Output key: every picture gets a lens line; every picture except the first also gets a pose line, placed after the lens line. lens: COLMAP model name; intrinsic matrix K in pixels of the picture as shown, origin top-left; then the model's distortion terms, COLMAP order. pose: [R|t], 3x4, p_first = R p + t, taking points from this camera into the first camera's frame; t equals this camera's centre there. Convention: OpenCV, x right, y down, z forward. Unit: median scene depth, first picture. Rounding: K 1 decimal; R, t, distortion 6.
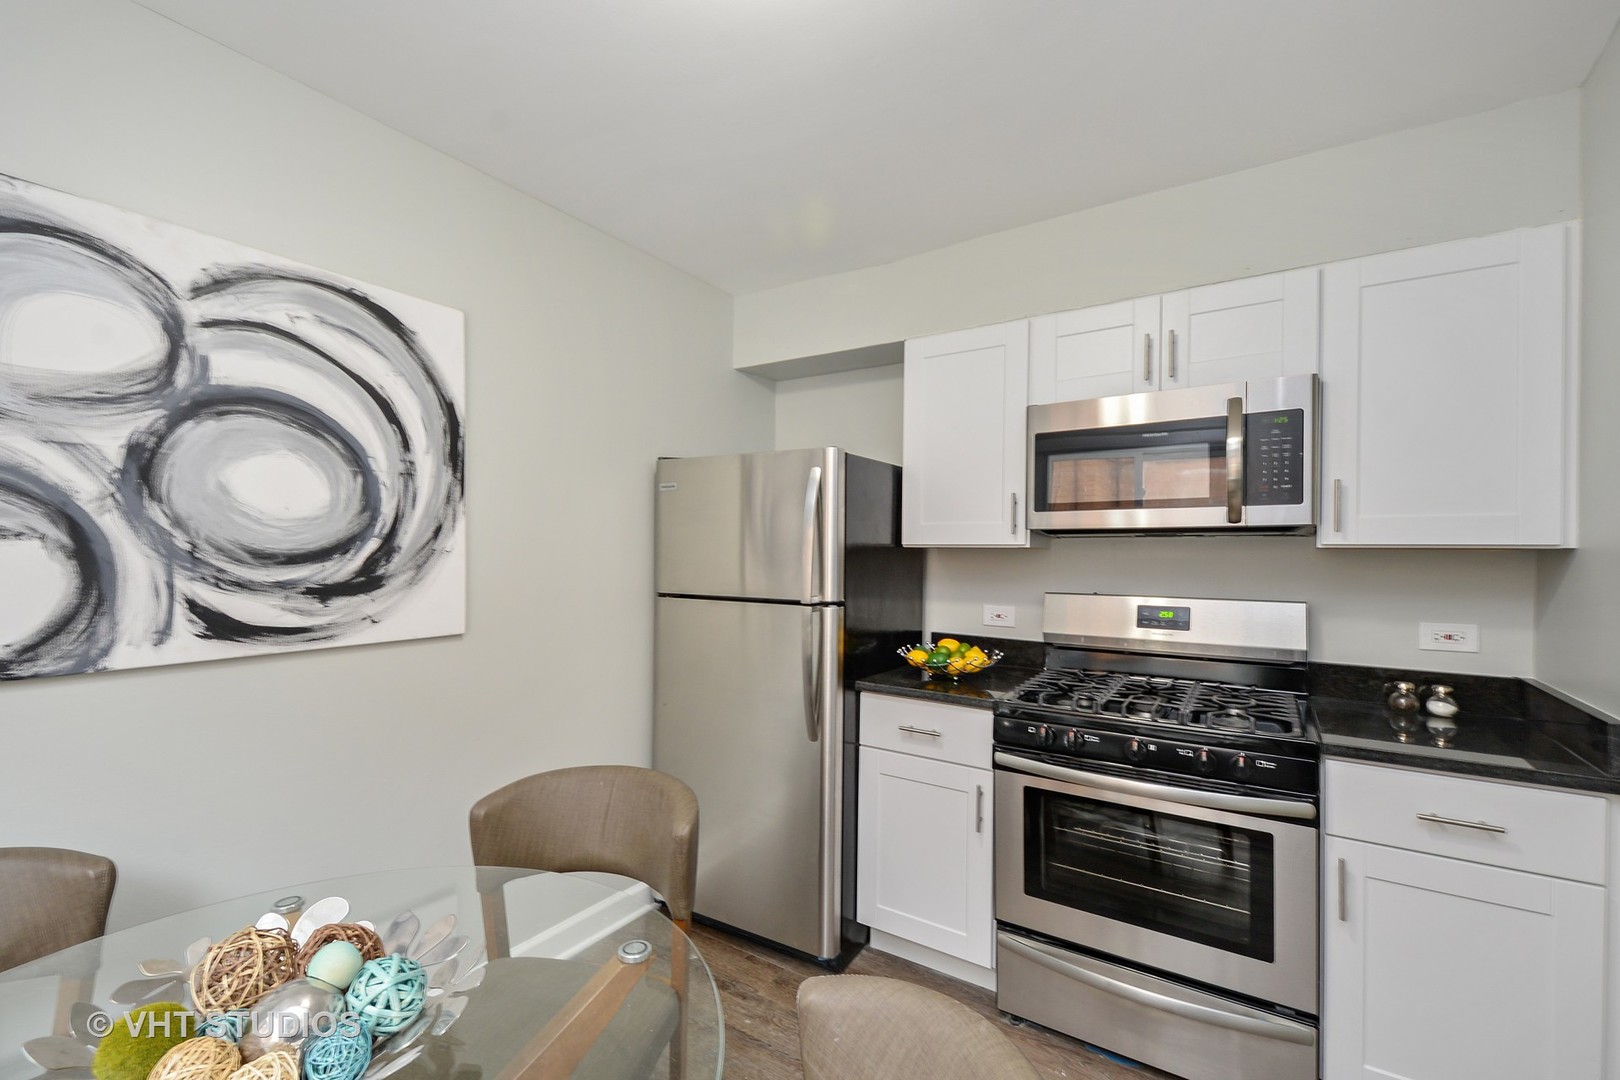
lens RADIAL K [[699.6, 0, 809.9], [0, 699.6, 544.6], [0, 0, 1]] dist [0.002811, -0.000687]
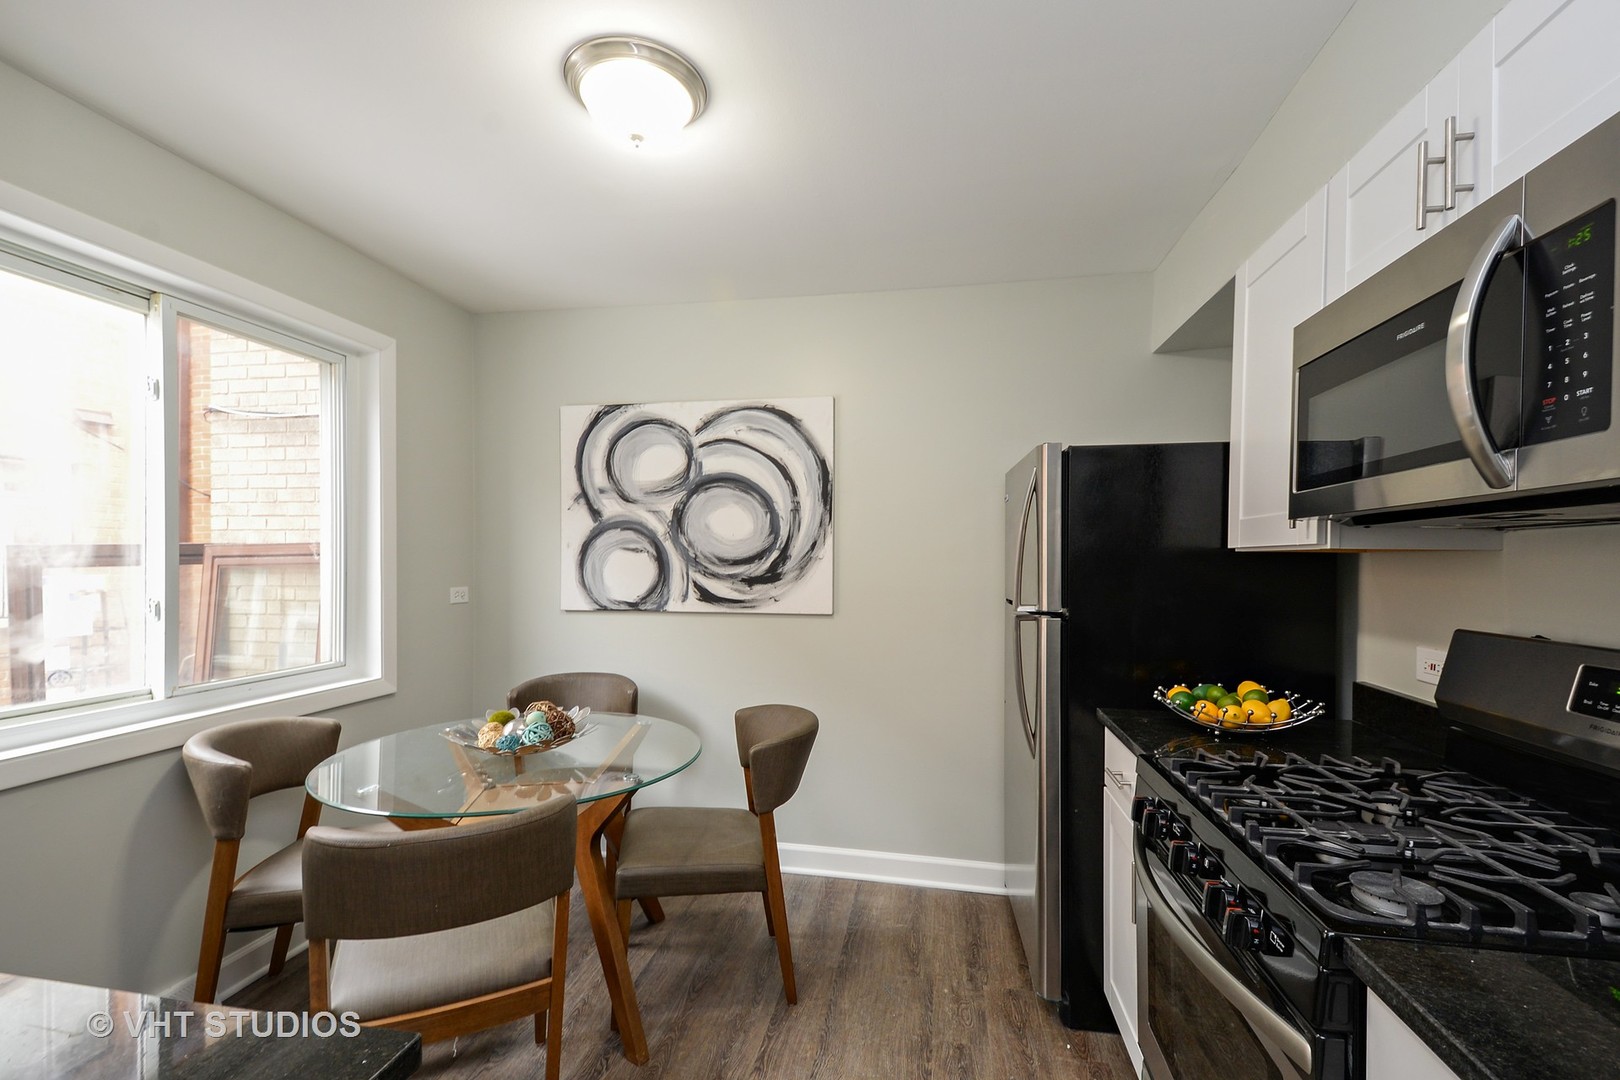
lens RADIAL K [[699.6, 0, 805.8], [0, 699.6, 552.6], [0, 0, 1]] dist [0.002811, -0.000687]
pose [[0.377999, -0.012622, -0.925720, 1.003878], [0.003742, 0.999920, -0.012106, 0.017558], [0.925798, 0.001112, 0.378016, 0.463070]]
